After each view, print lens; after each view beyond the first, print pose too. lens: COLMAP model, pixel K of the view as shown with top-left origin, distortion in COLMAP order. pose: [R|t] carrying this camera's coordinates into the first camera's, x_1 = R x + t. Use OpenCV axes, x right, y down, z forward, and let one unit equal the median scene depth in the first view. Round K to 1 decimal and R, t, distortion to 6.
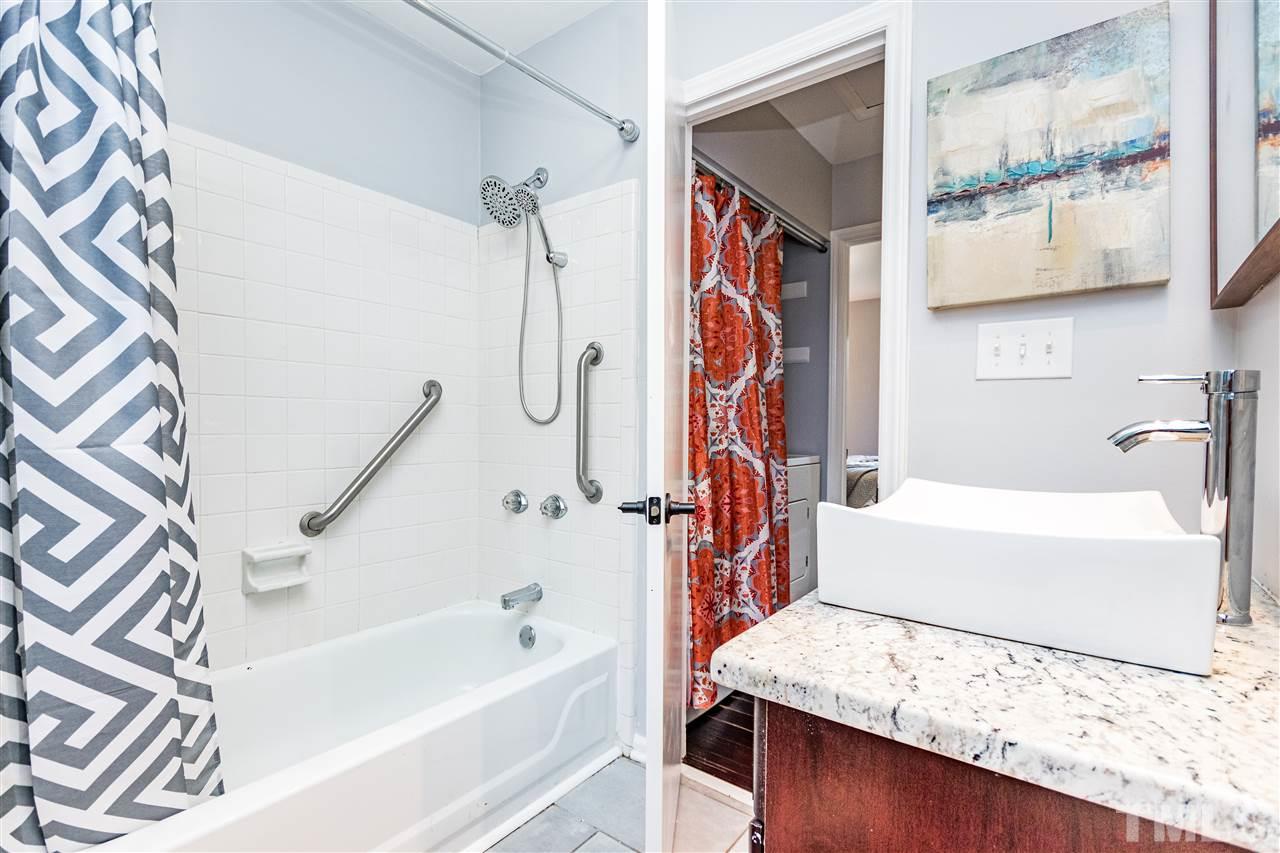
lens RADIAL K [[601.3, 0, 633.8], [0, 601.3, 420.6], [0, 0, 1]] dist [0.042688, 0.001774]
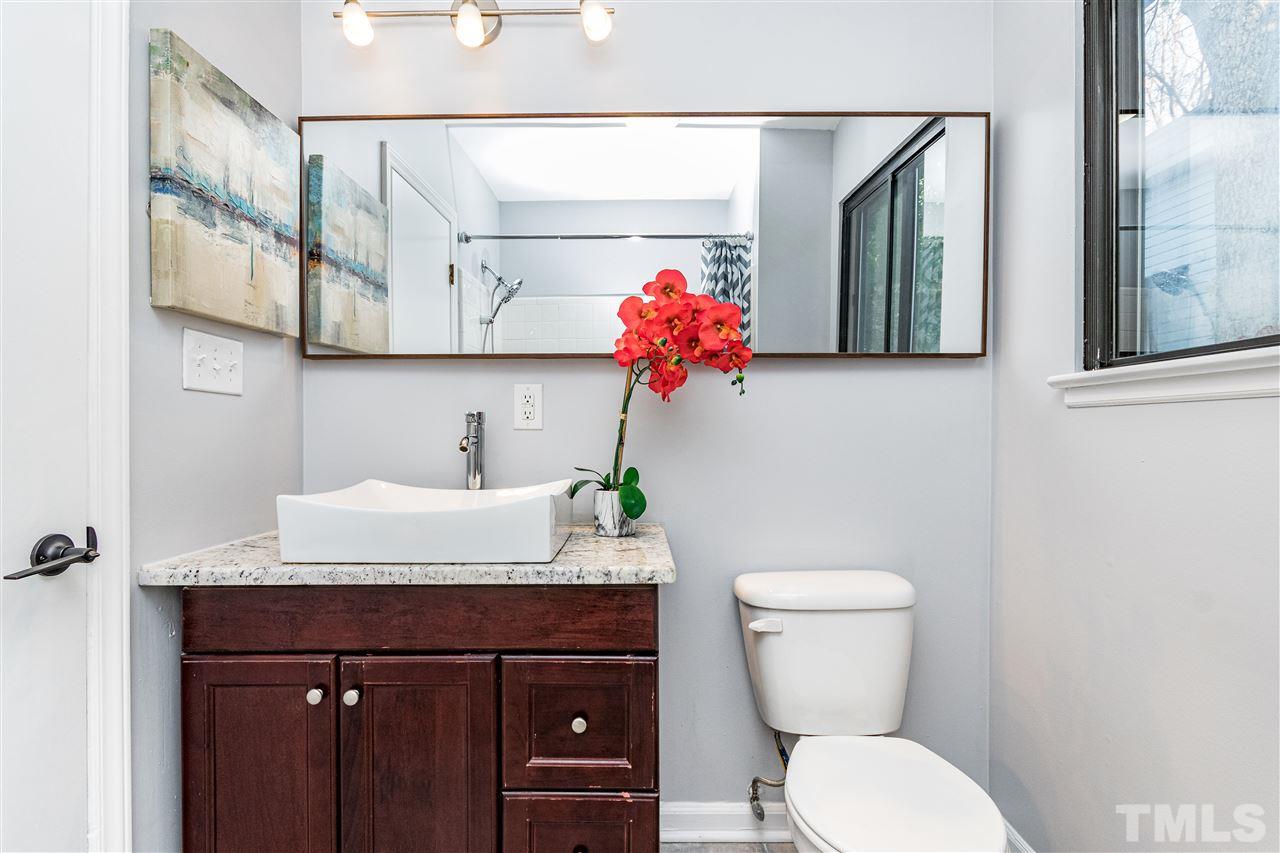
lens RADIAL K [[601.3, 0, 639.2], [0, 601.3, 429.7], [0, 0, 1]] dist [0.042688, 0.001774]
pose [[-0.608835, -0.007426, 0.793262, -0.662838], [-0.000078, 0.999957, 0.009301, -0.031941], [-0.793297, 0.005600, -0.608809, 1.179449]]
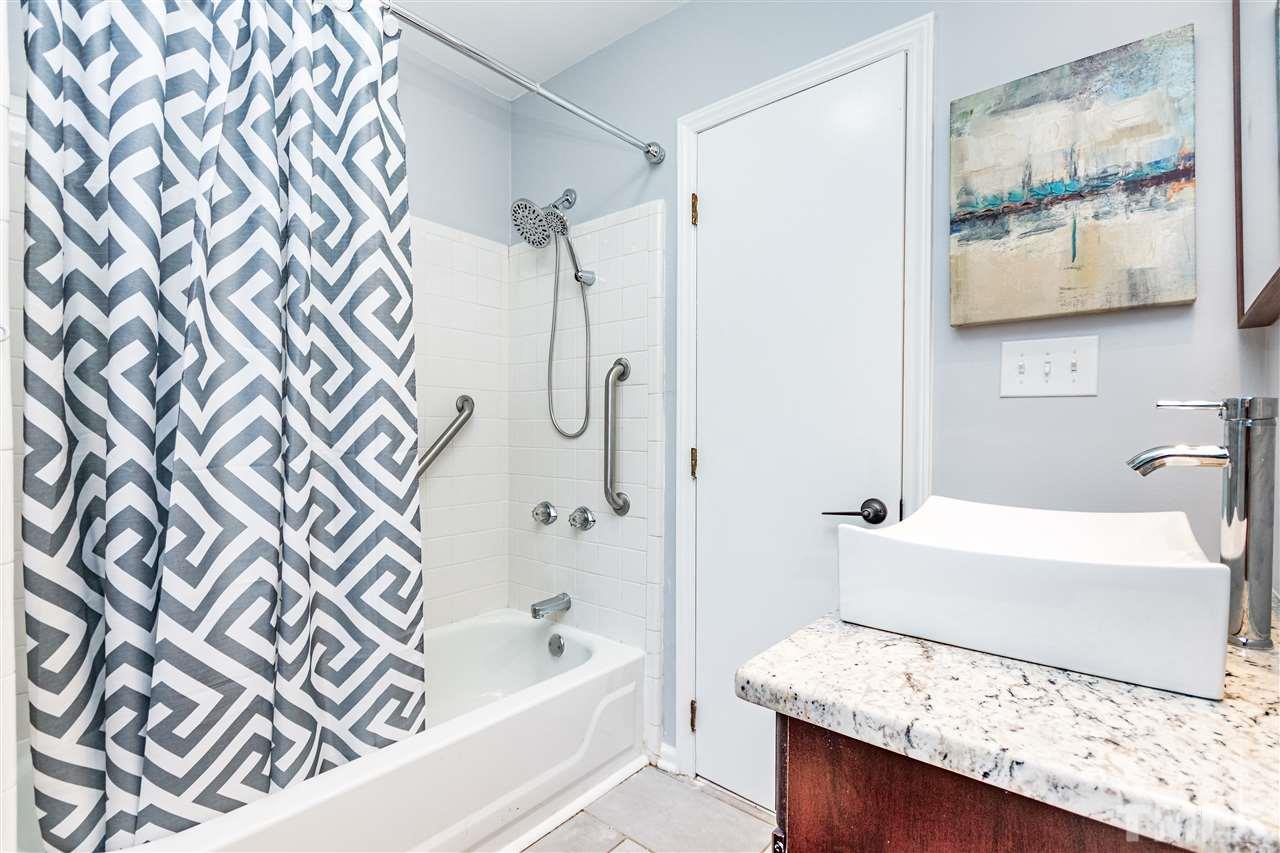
lens RADIAL K [[601.3, 0, 637.8], [0, 601.3, 424.0], [0, 0, 1]] dist [0.042688, 0.001774]
pose [[0.999339, -0.001380, -0.036338, -0.001244], [0.001186, 0.999985, -0.005357, -0.020729], [0.036345, 0.005310, 0.999325, -0.034030]]
